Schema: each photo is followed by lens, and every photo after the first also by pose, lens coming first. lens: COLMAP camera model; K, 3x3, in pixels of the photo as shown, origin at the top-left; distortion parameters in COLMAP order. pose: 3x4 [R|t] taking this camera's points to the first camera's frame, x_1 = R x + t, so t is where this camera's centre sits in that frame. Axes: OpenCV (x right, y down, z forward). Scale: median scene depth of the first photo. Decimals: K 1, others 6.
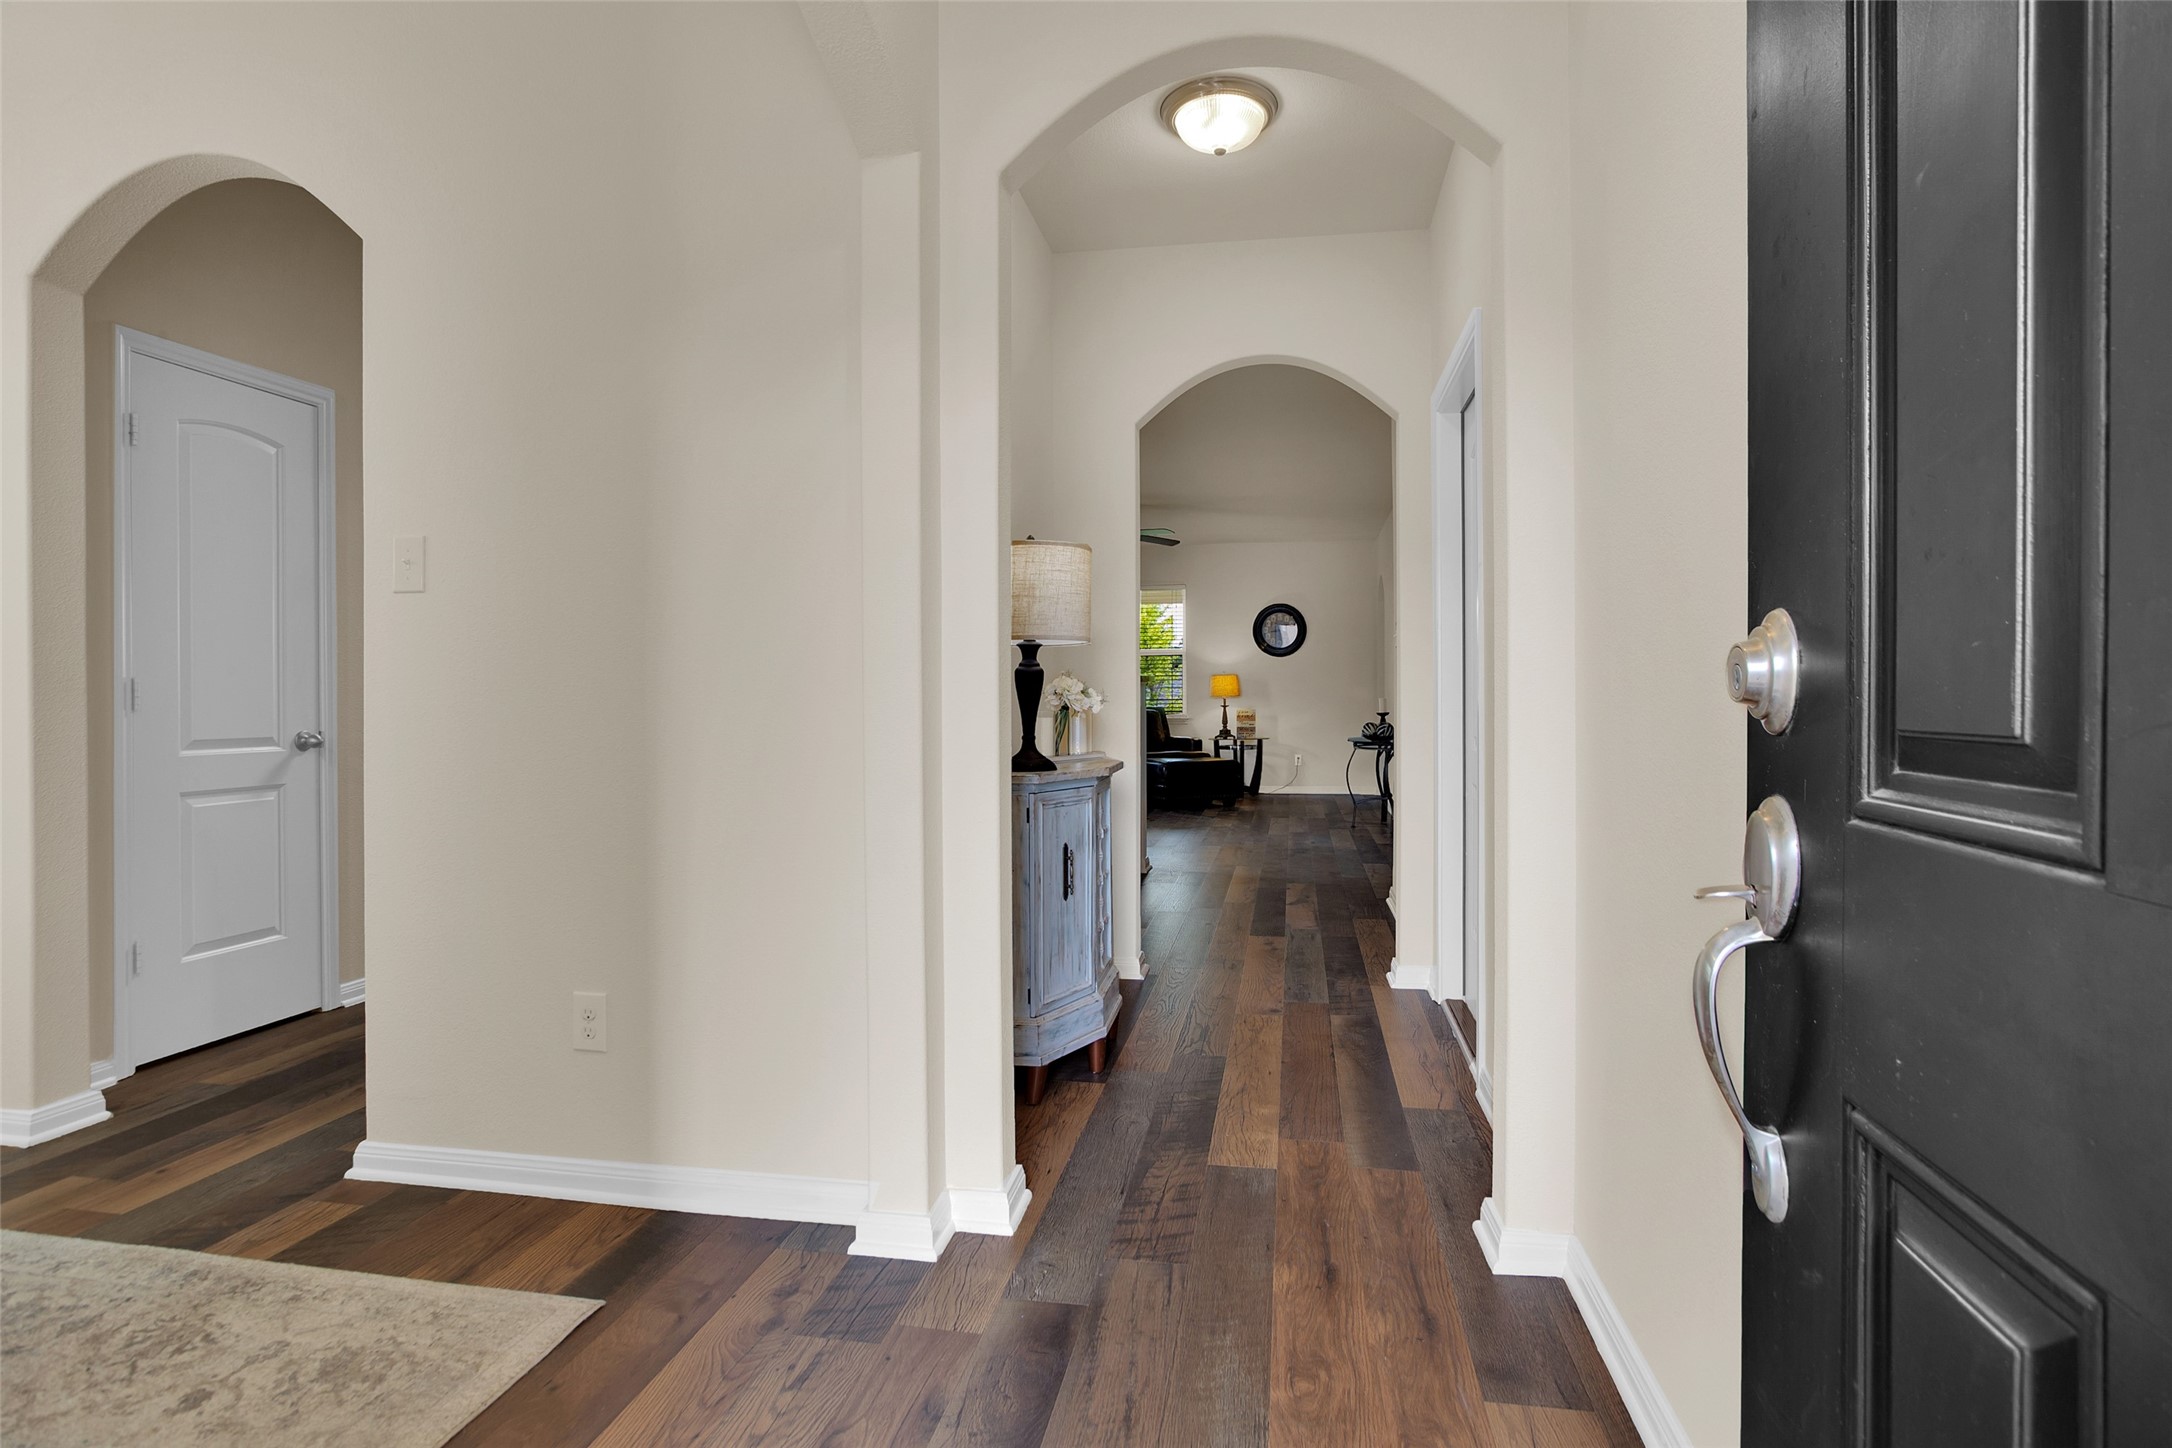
lens RADIAL K [[1094.5, 0, 1095.7], [0, 1094.5, 703.0], [0, 0, 1]] dist [-0.051809, 0.017637]
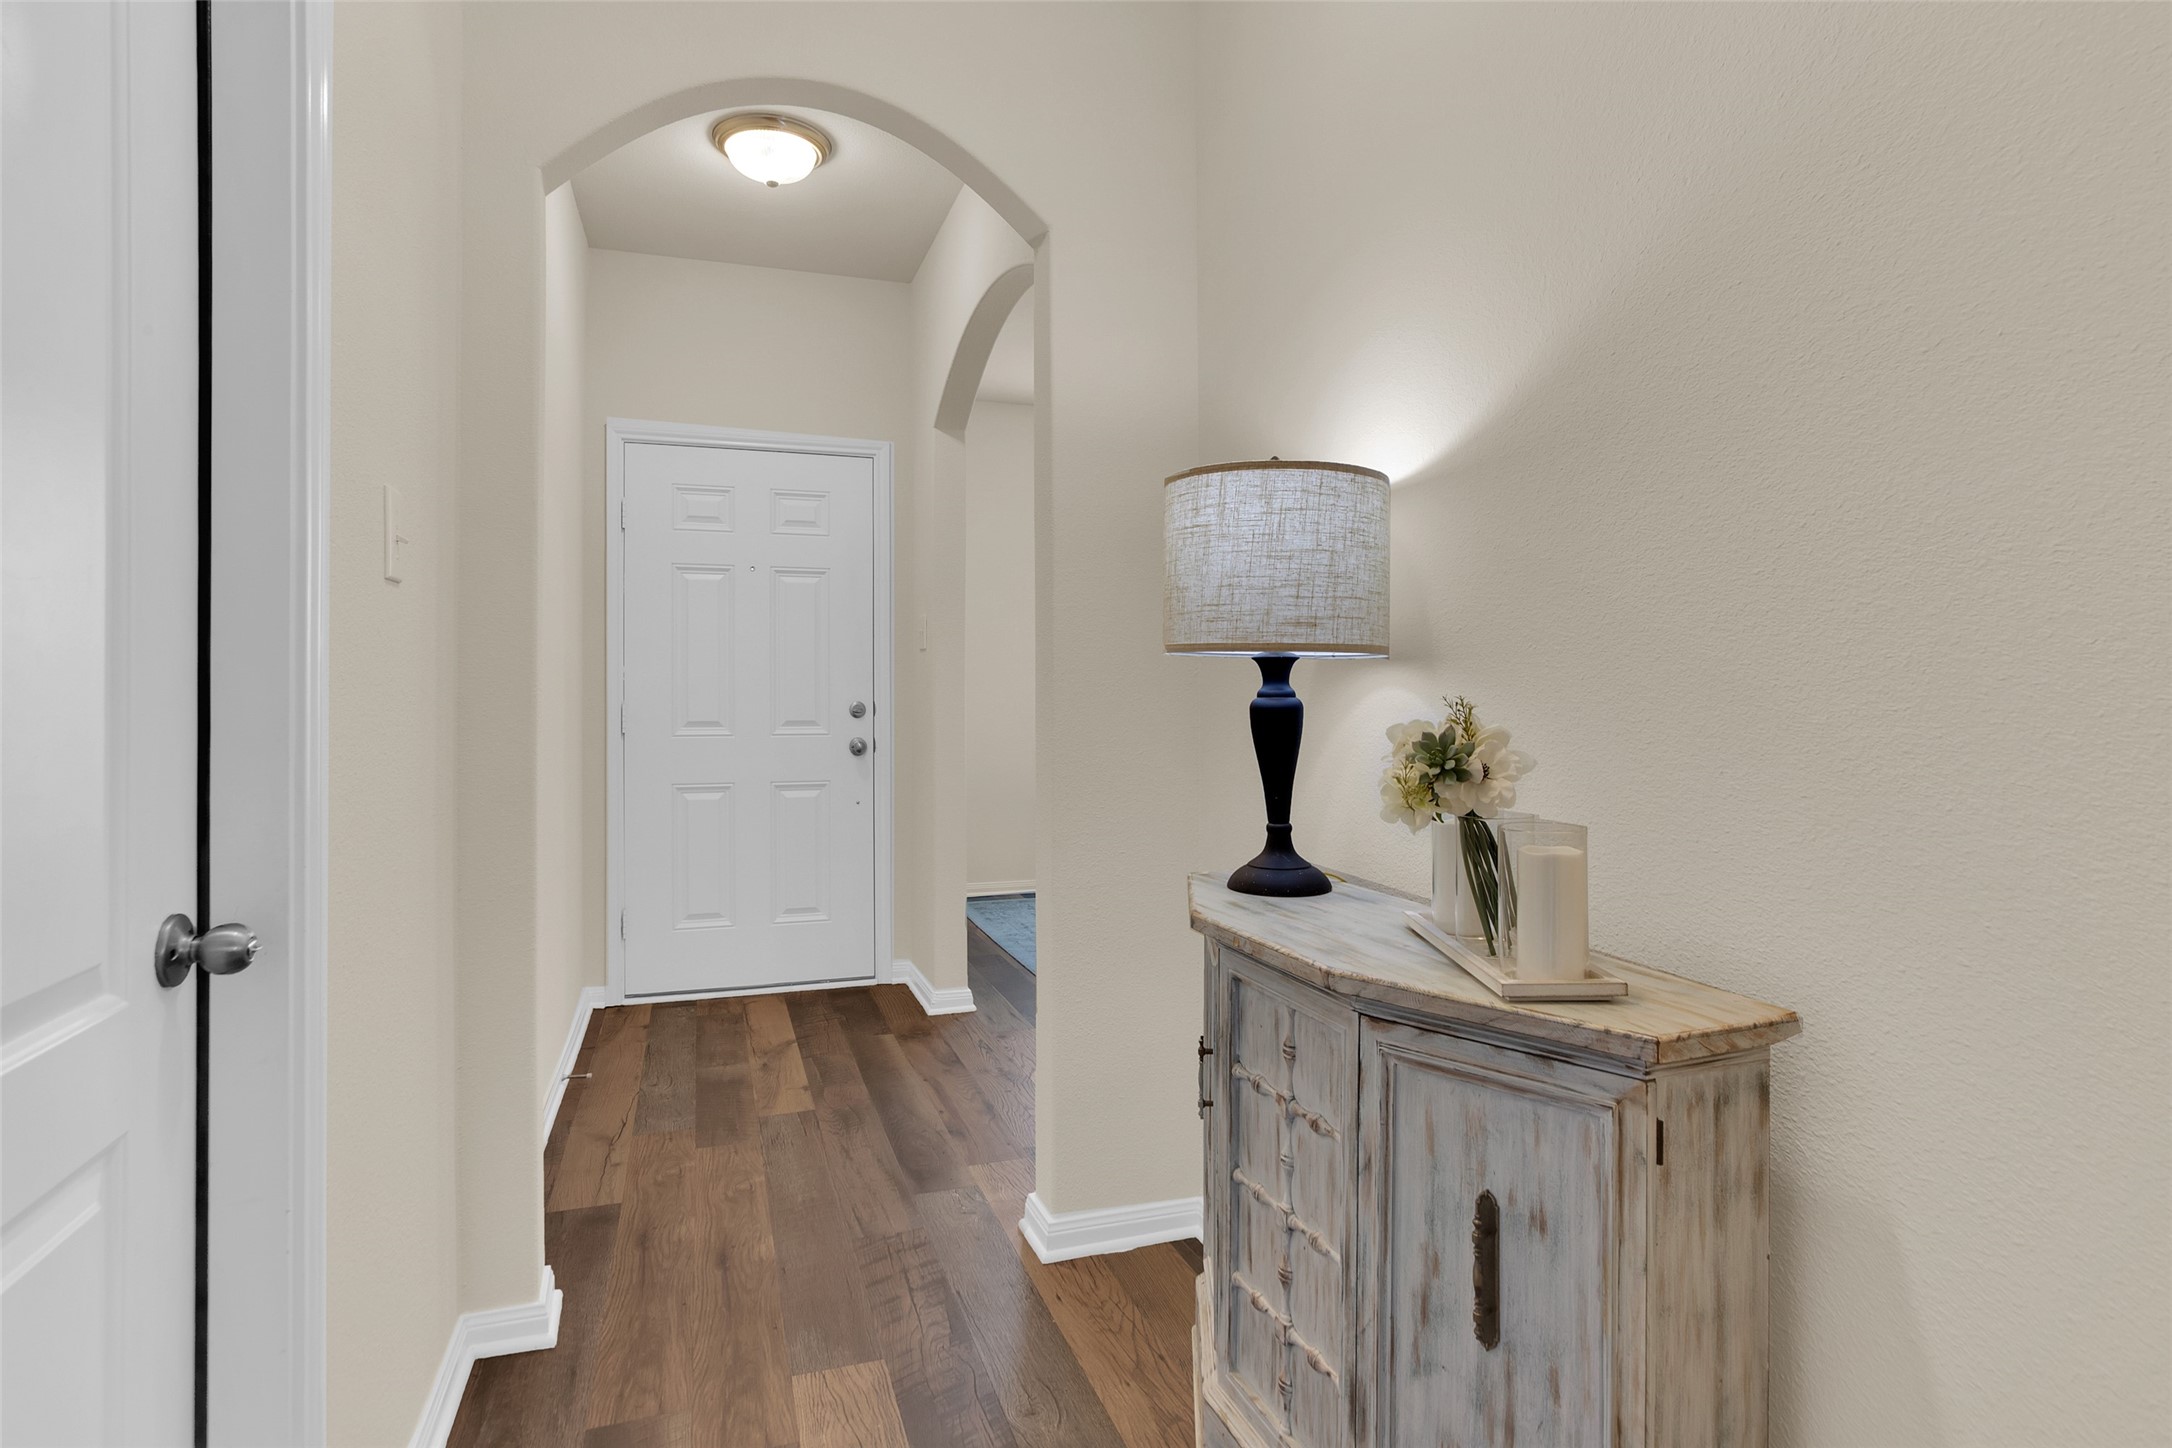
lens RADIAL K [[1100.2, 0, 1086.0], [0, 1100.2, 724.0], [0, 0, 1]] dist [-0.068541, 0.027649]
pose [[-0.872237, 0.011999, -0.488936, 0.359057], [-0.002082, 0.999599, 0.028247, -0.043865], [0.489079, 0.025656, -0.871862, 1.795030]]
